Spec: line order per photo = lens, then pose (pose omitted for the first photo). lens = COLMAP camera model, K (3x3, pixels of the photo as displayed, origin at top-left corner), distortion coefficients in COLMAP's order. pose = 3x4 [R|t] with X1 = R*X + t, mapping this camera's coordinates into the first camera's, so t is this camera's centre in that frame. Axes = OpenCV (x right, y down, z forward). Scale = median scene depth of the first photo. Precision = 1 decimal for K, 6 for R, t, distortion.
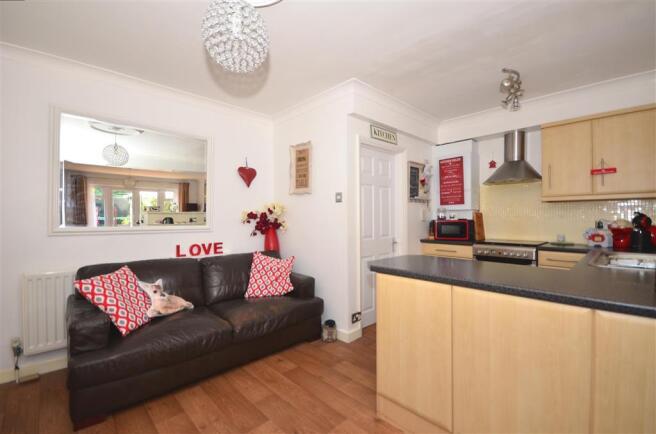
lens RADIAL K [[288.2, 0, 328.0], [0, 288.2, 217.0], [0, 0, 1]] dist [0.000077, 0.000005]
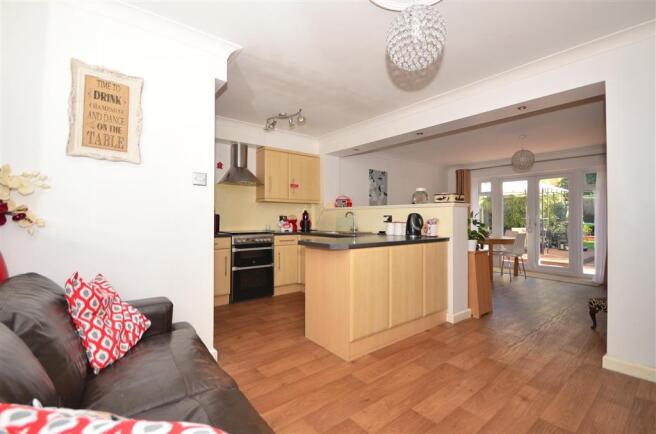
lens RADIAL K [[301.4, 0, 328.0], [0, 301.4, 217.0], [0, 0, 1]] dist [-0.000711, -0.000079]
pose [[0.075815, 0.009912, 0.997073, -0.646867], [-0.006786, 0.999933, -0.009425, 0.032085], [-0.997099, -0.006052, 0.075877, 0.542323]]
